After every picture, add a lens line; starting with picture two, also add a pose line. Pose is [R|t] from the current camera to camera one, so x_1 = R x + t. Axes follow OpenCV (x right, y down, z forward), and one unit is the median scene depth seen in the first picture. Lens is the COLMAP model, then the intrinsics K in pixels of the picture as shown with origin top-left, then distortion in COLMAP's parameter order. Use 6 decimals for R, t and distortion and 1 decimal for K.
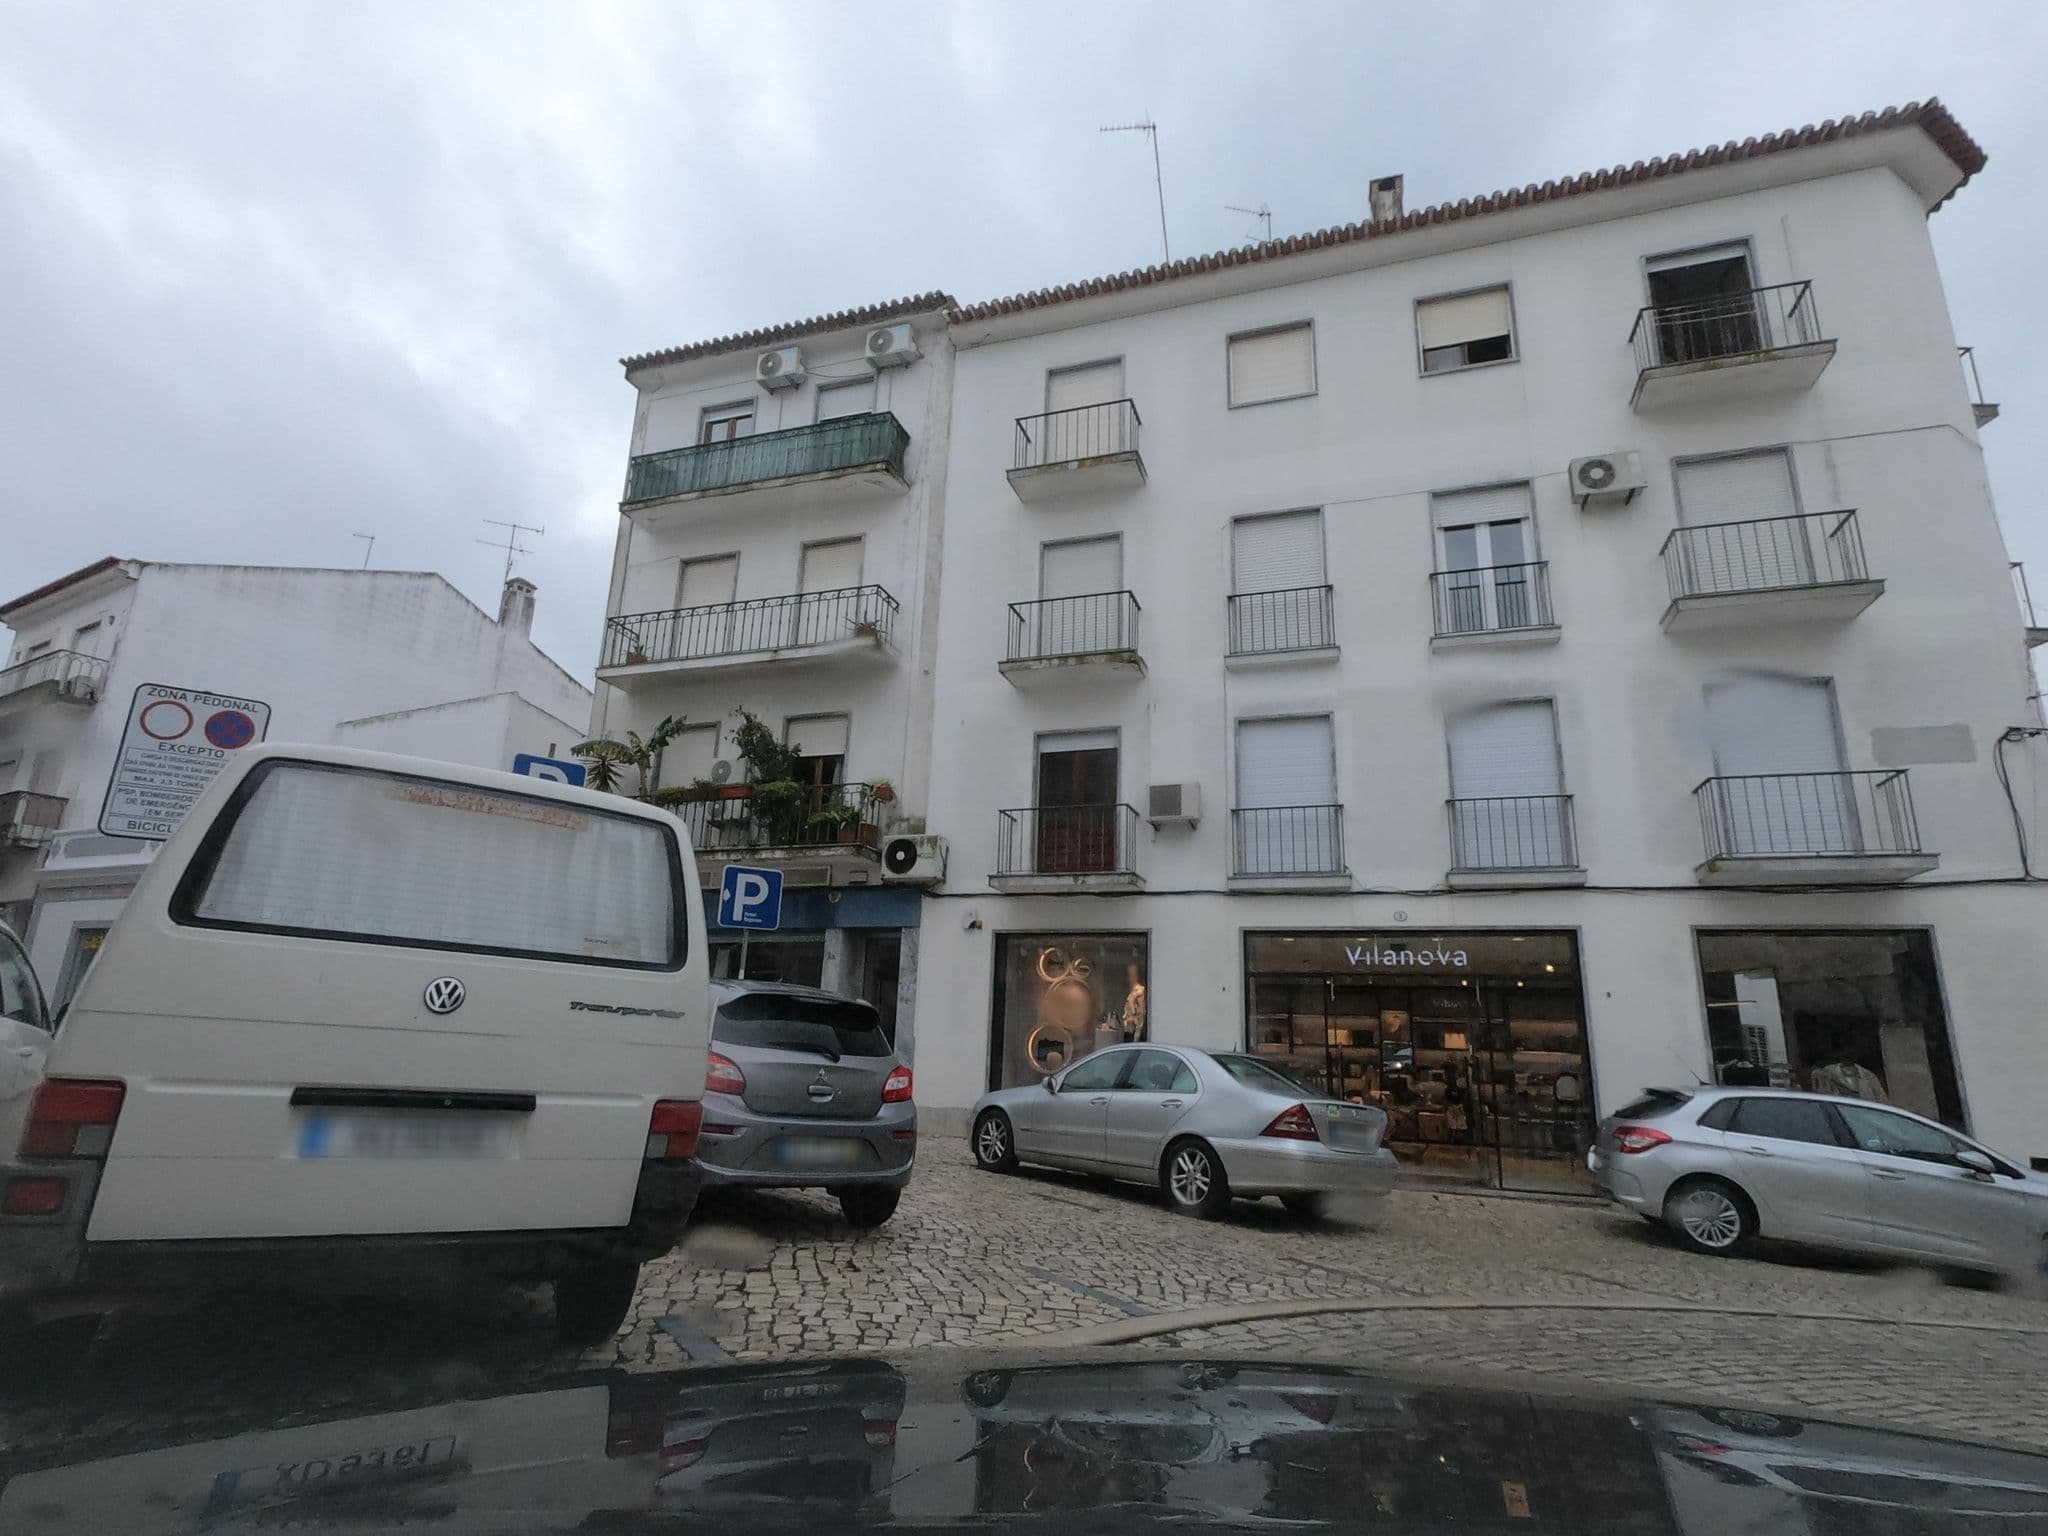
lens RADIAL K [[1032.6, 0, 1042.7], [0, 1032.6, 761.7], [0, 0, 1]] dist [0.004763, 0.000611]
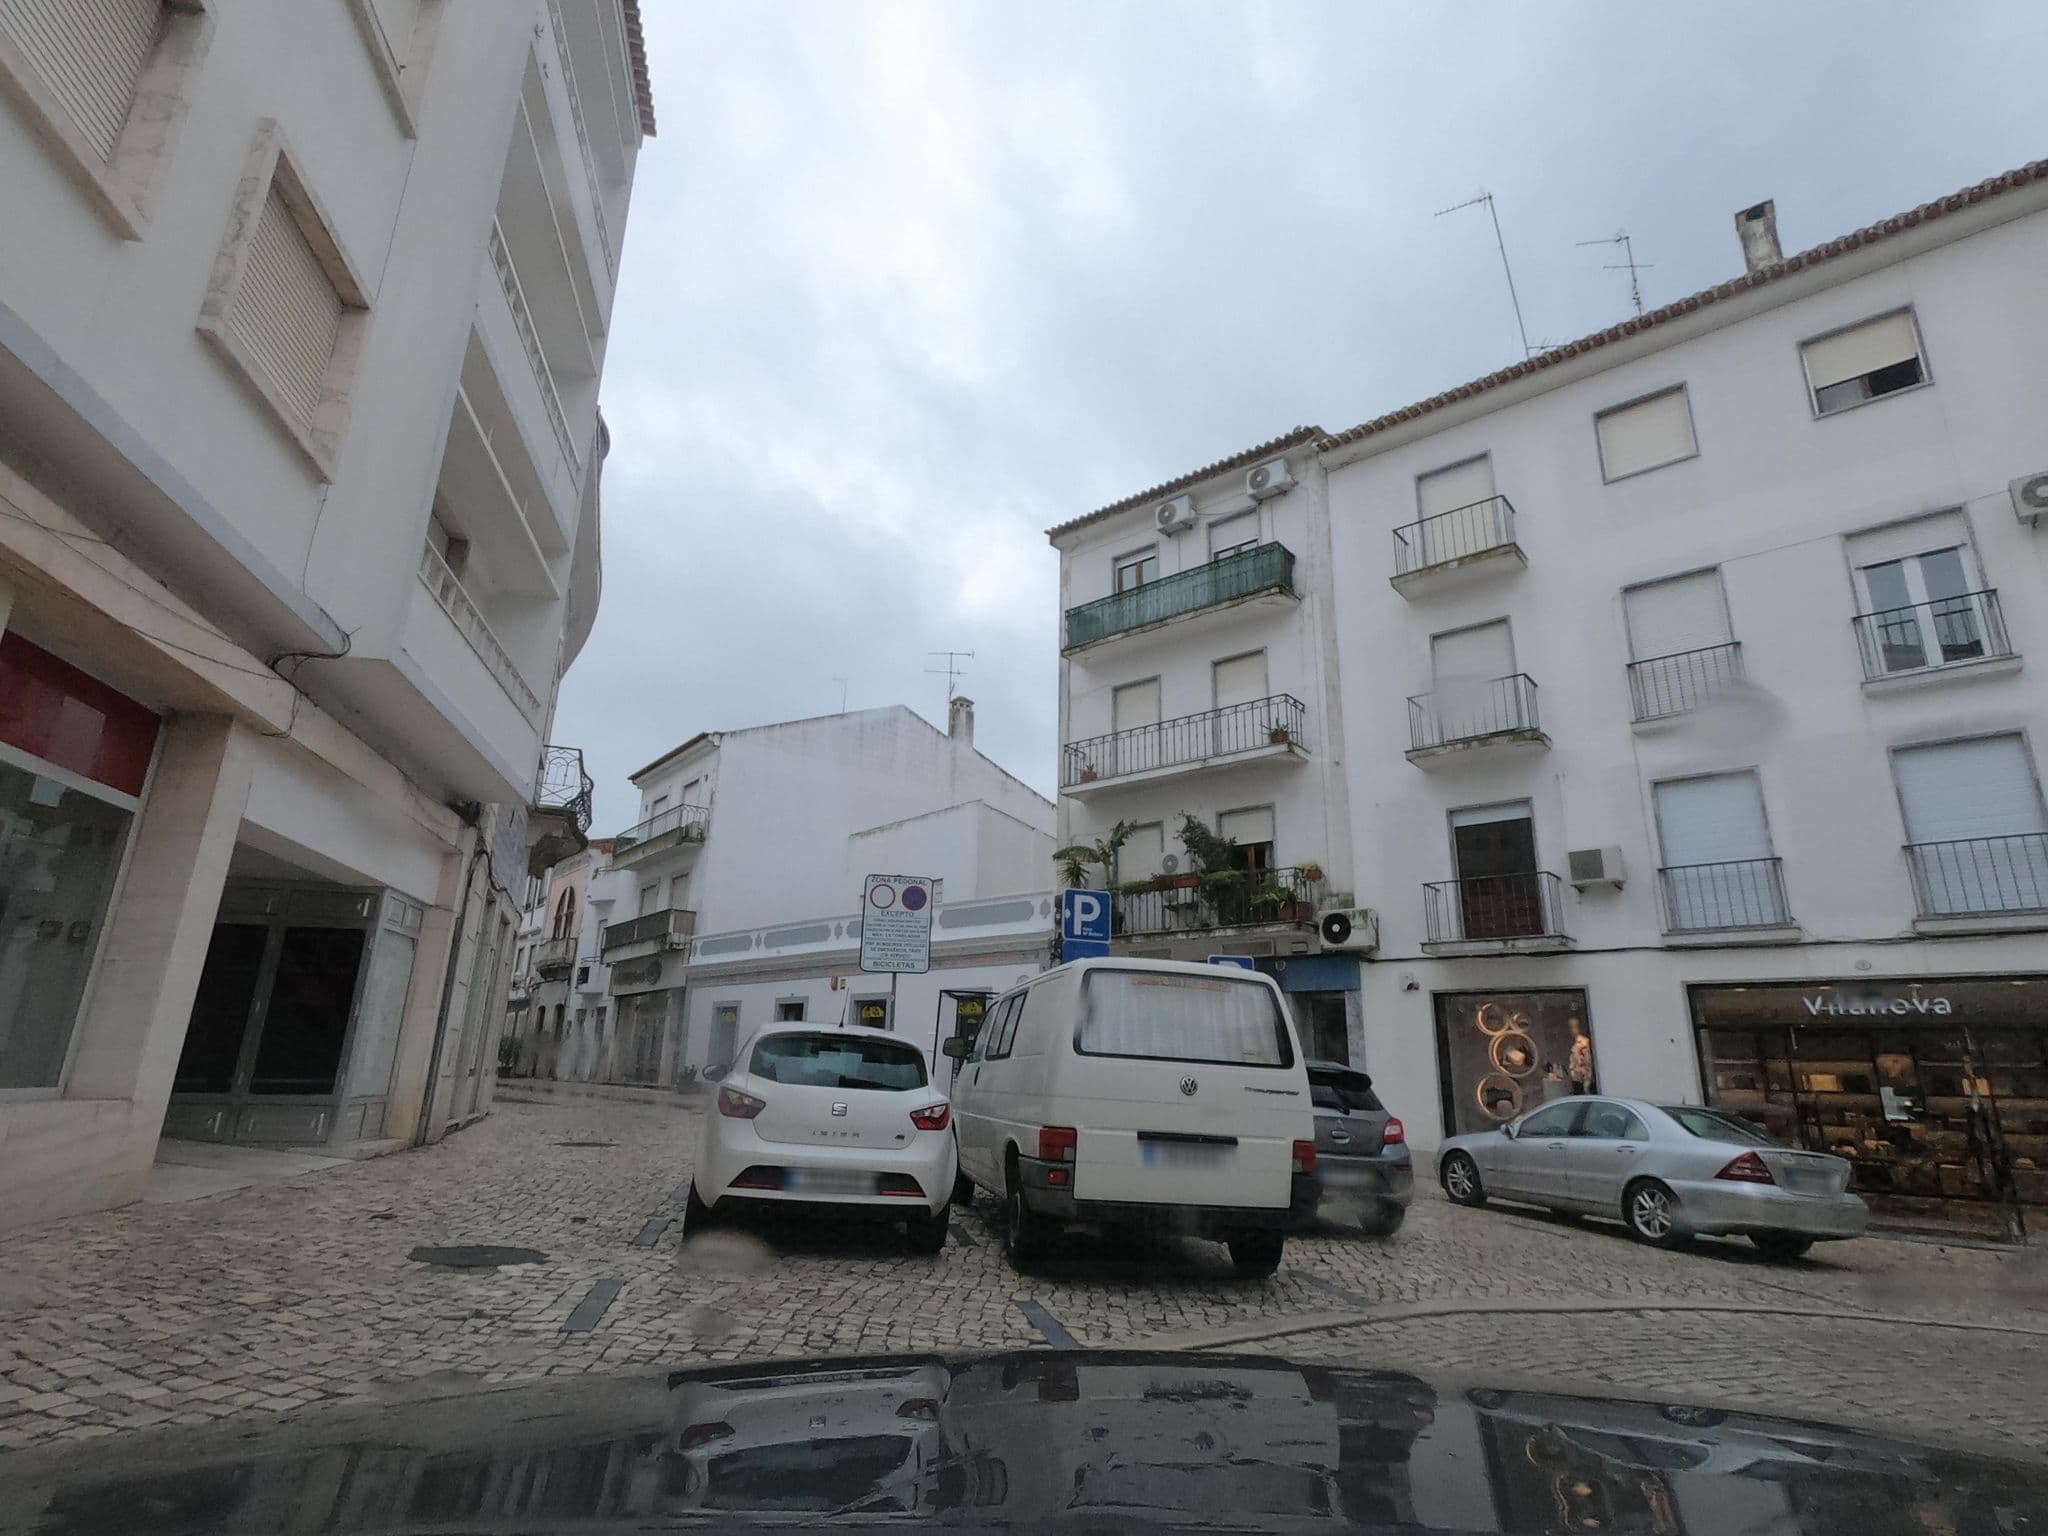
lens RADIAL K [[1034.4, 0, 1035.5], [0, 1034.4, 764.4], [0, 0, 1]] dist [0.003756, 0.000342]
pose [[0.926380, -0.117153, -0.357905, -0.013494], [0.105119, 0.993048, -0.052970, -0.064163], [0.361623, 0.011448, 0.932254, -0.198581]]
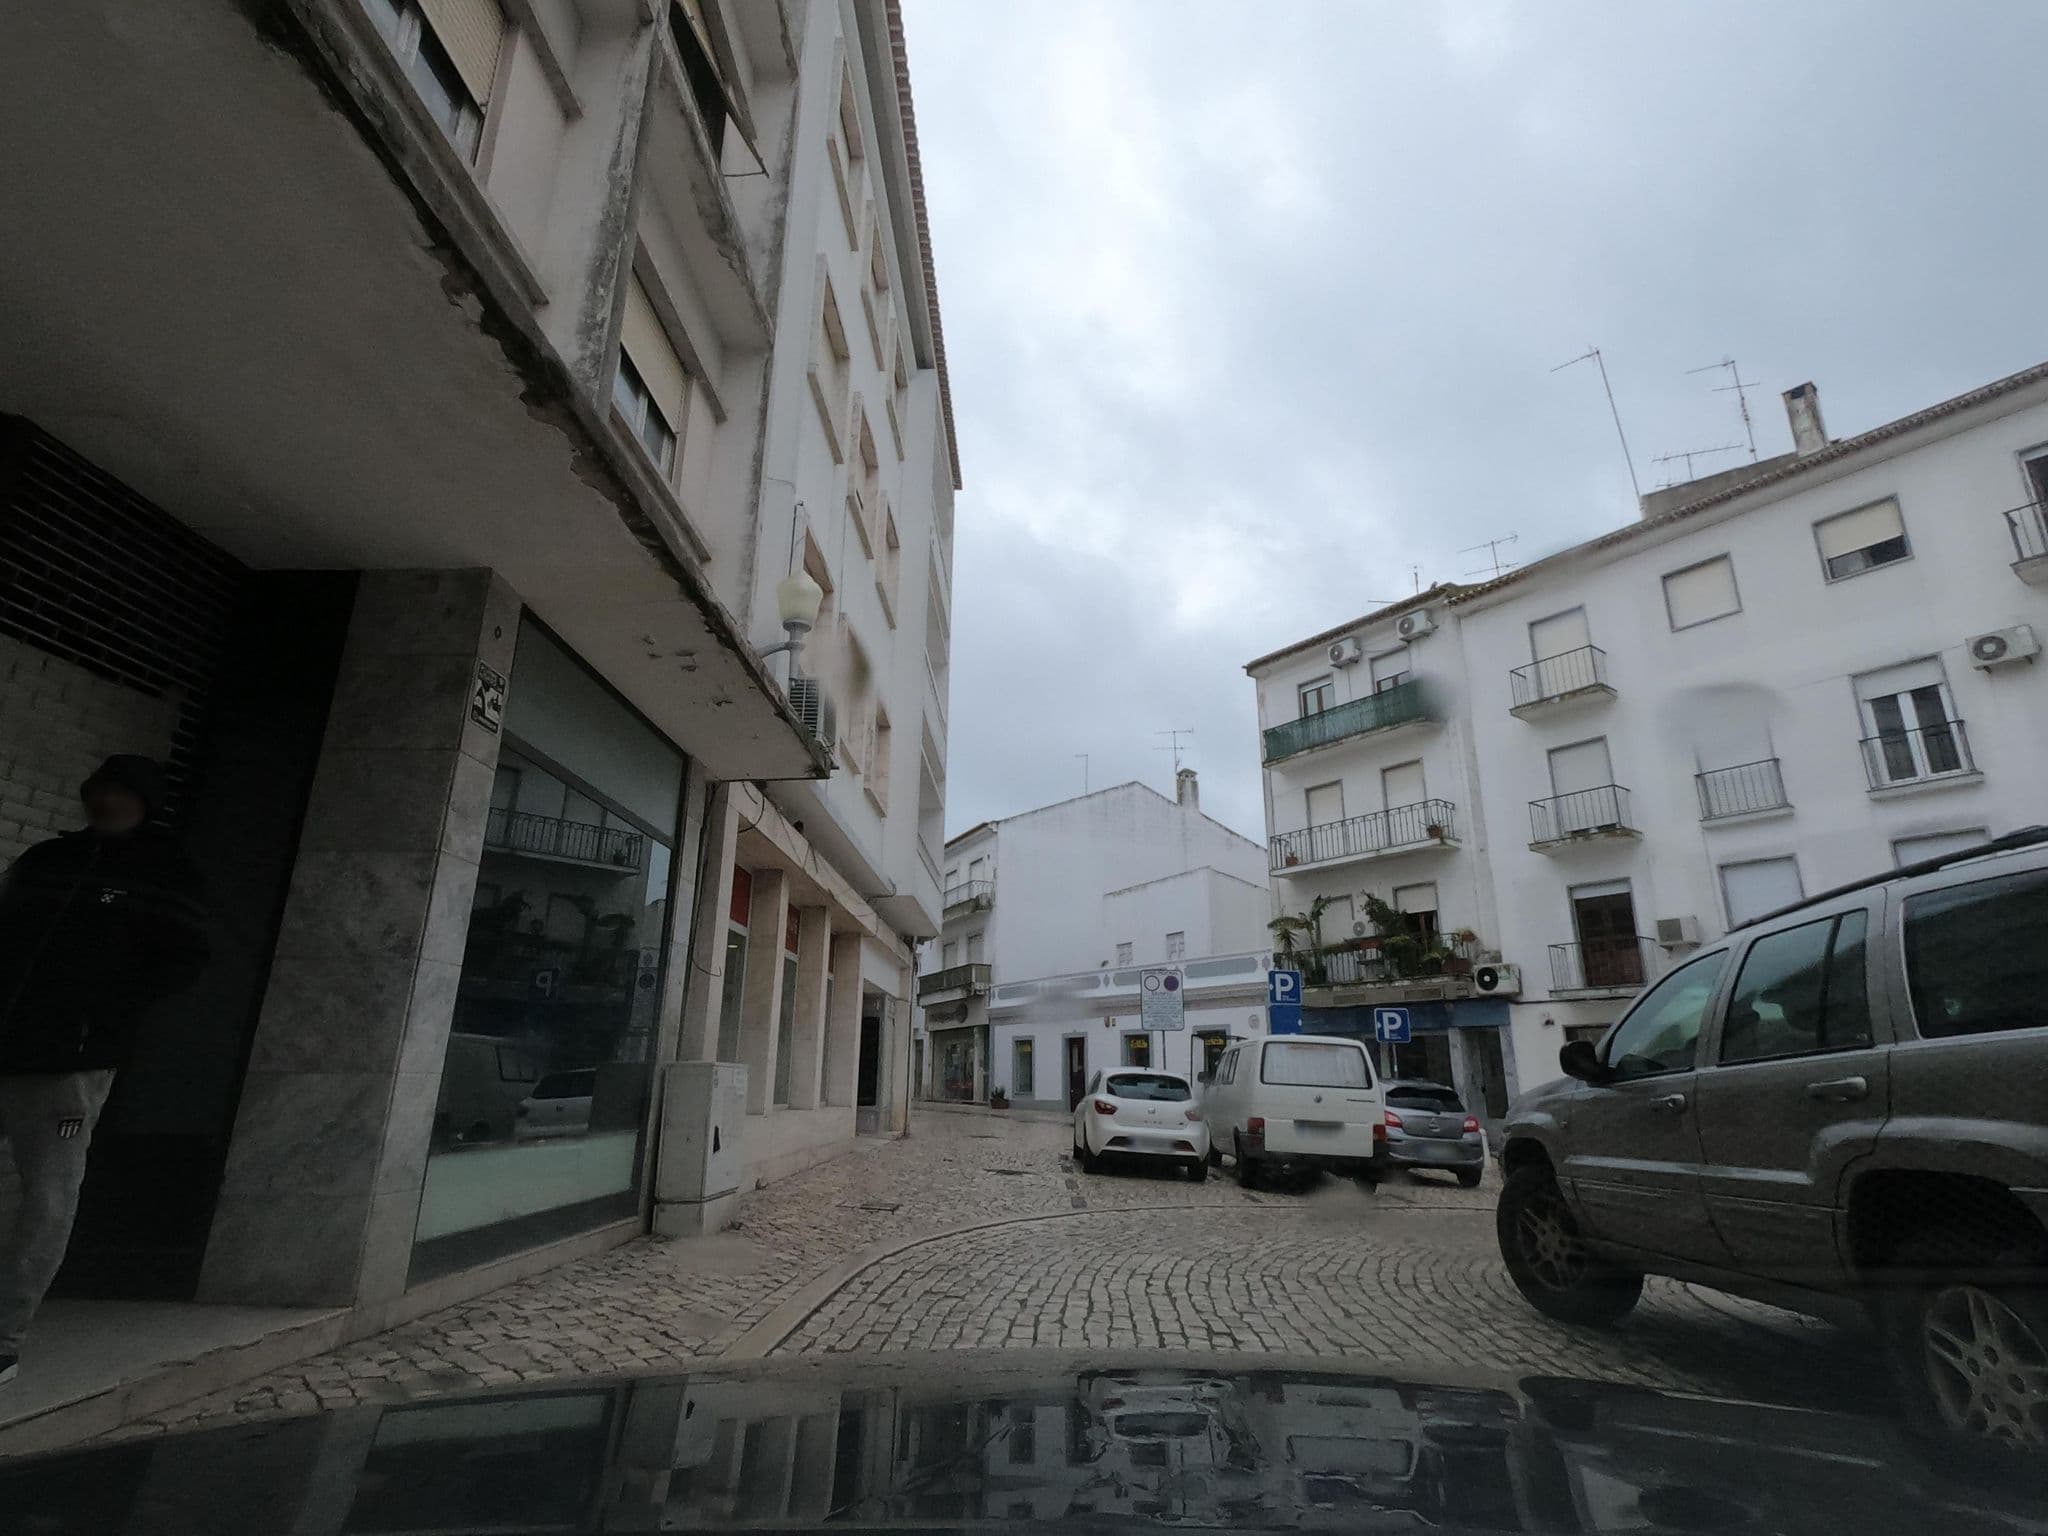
lens RADIAL K [[1012.3, 0, 1024.0], [0, 1012.3, 768.0], [0, 0, 1]] dist [0.000862, -0.000482]
pose [[0.806673, -0.196259, -0.557460, 0.206045], [0.168128, 0.980484, -0.101899, -0.177032], [0.566579, -0.011525, 0.823927, -0.619842]]
